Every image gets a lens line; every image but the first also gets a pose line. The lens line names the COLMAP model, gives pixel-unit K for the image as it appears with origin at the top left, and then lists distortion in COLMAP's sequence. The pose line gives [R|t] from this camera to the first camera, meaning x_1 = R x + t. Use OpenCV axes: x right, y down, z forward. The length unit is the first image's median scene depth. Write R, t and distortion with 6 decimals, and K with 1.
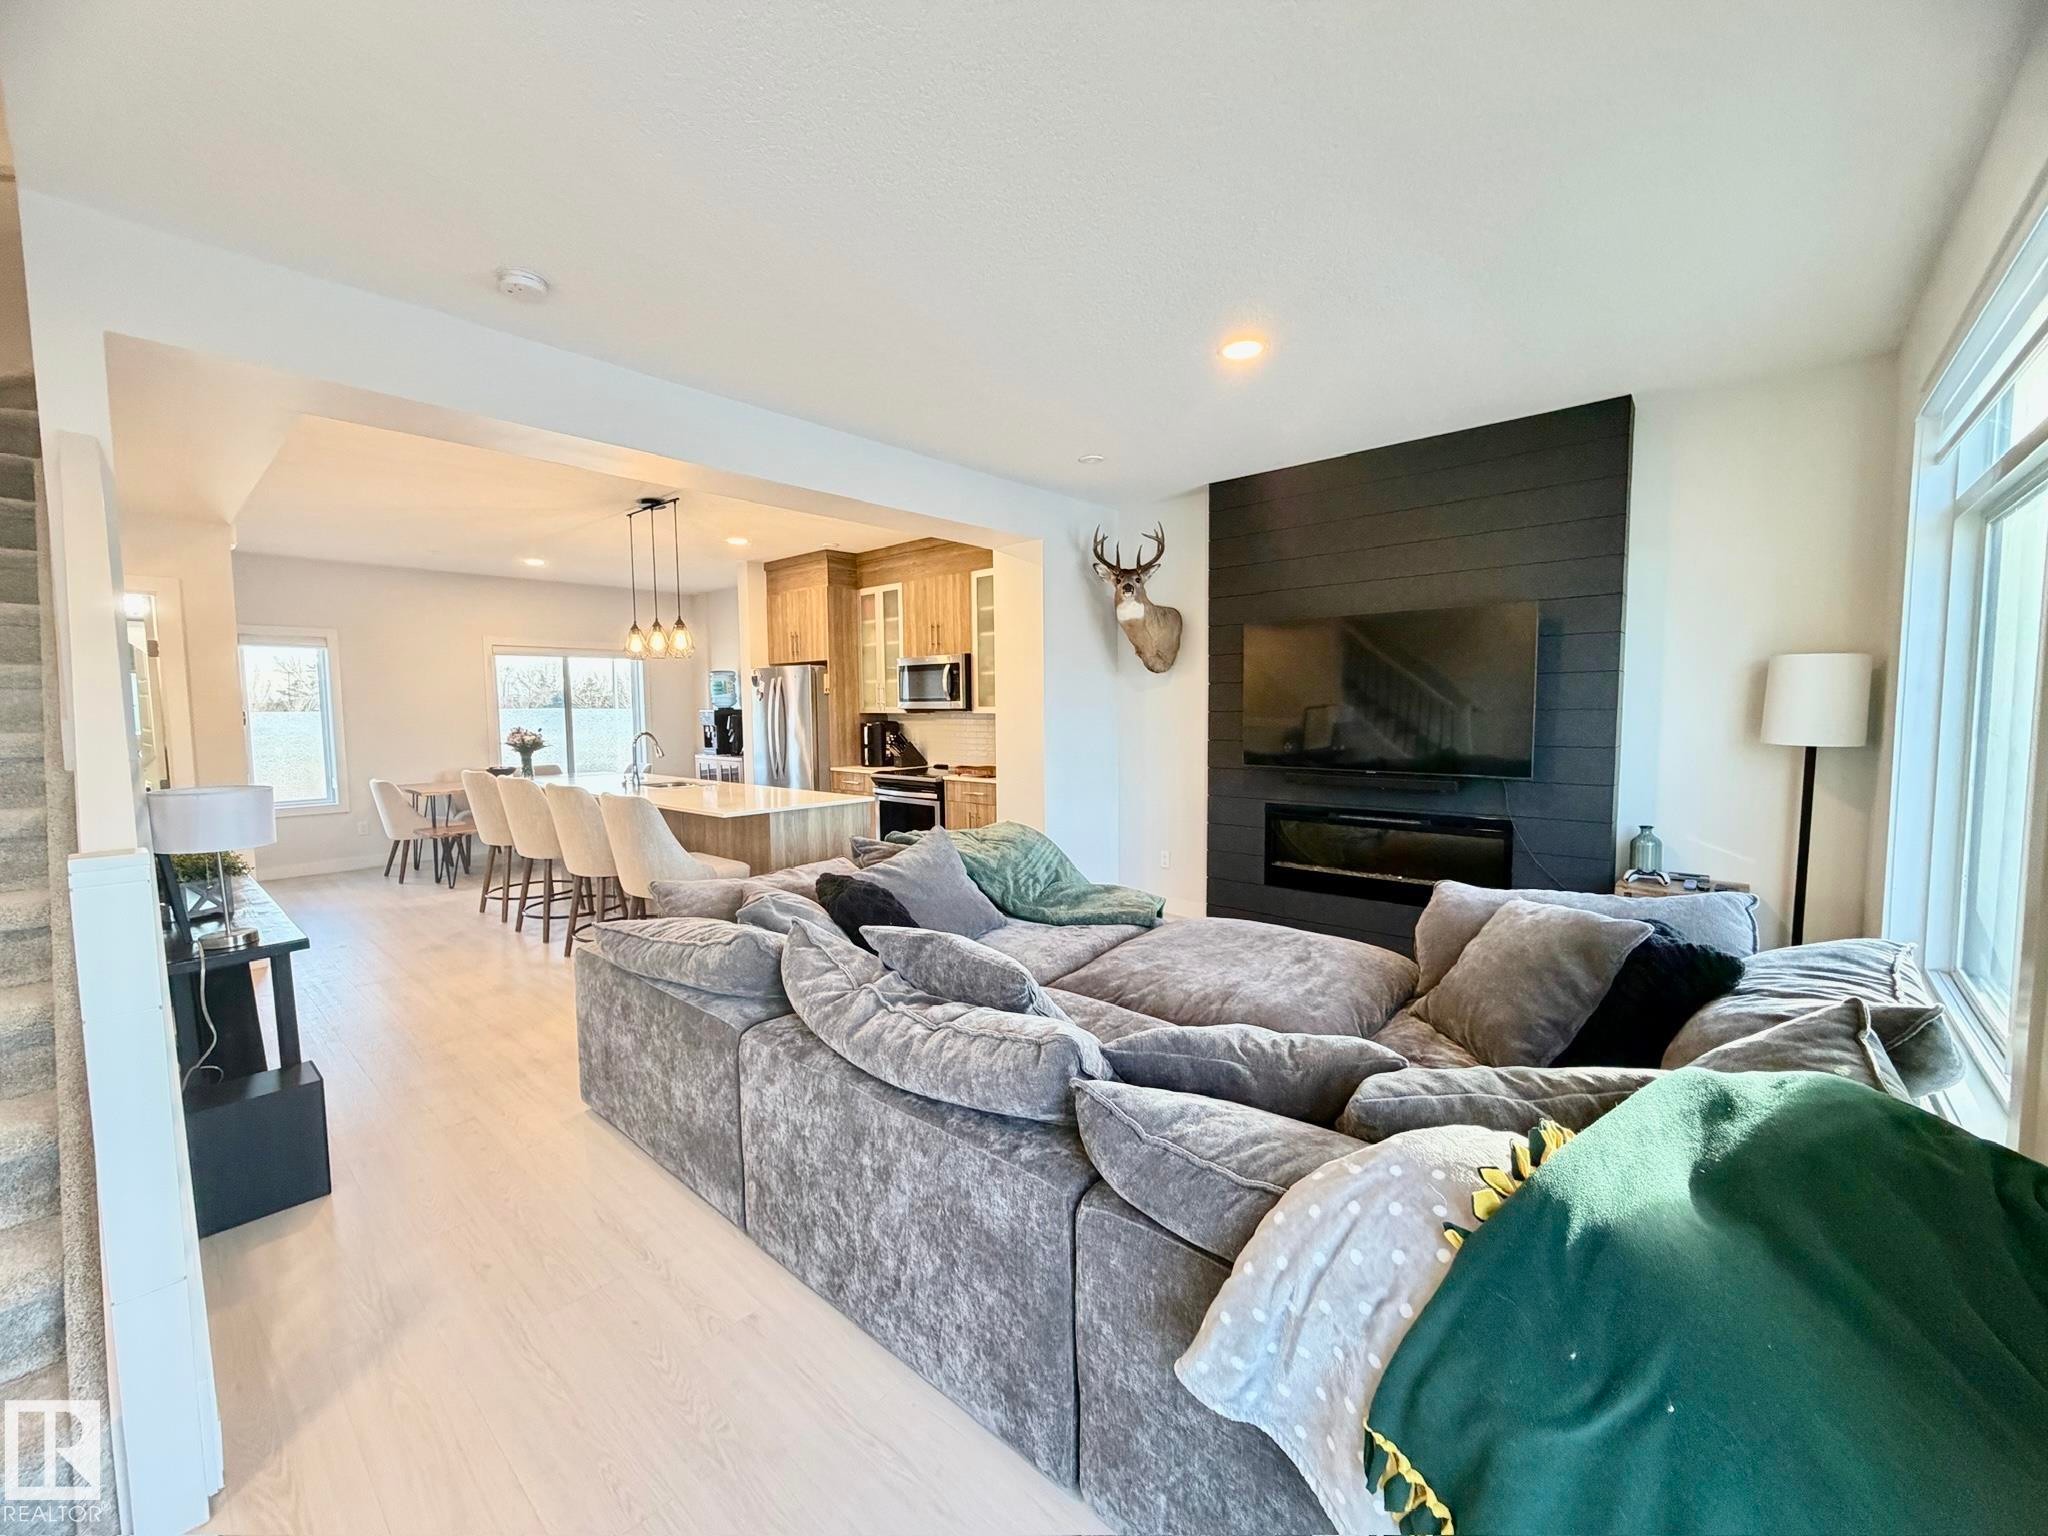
lens RADIAL K [[815.2, 0, 1016.2], [0, 815.2, 764.9], [0, 0, 1]] dist [0.000091, 0.000026]
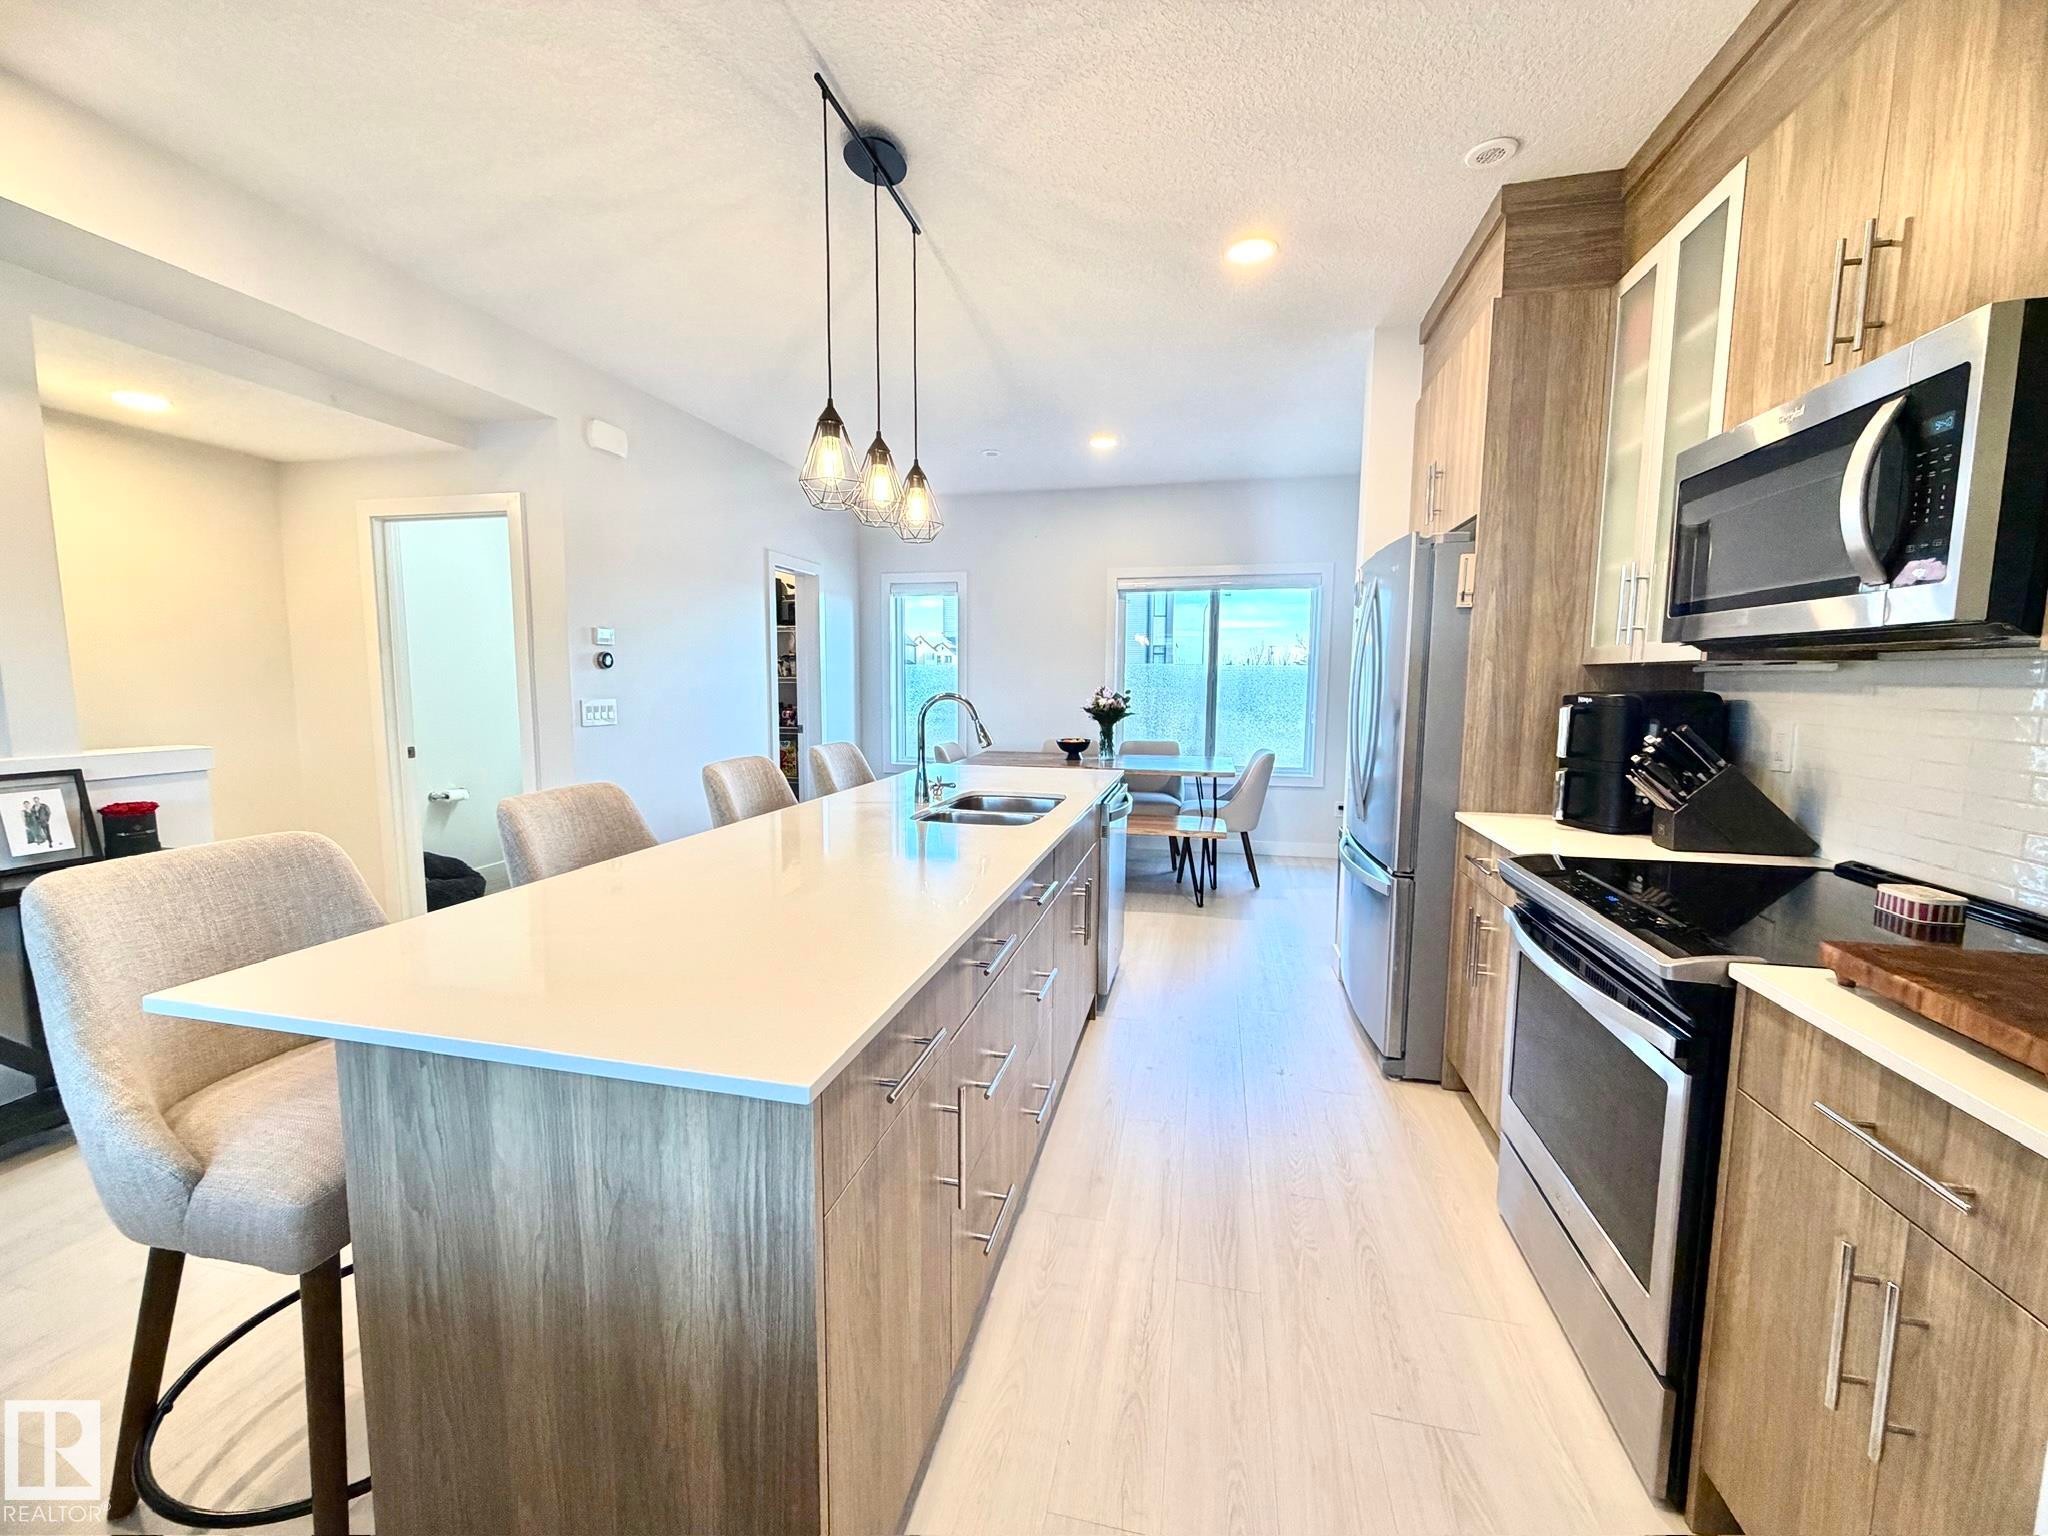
lens RADIAL K [[815.2, 0, 1016.2], [0, 815.2, 764.9], [0, 0, 1]] dist [0.000091, 0.000026]
pose [[0.474745, 0.104041, -0.873952, -0.002351], [-0.070565, 0.994291, 0.080035, -0.032918], [0.877290, 0.023674, 0.479376, 0.652453]]
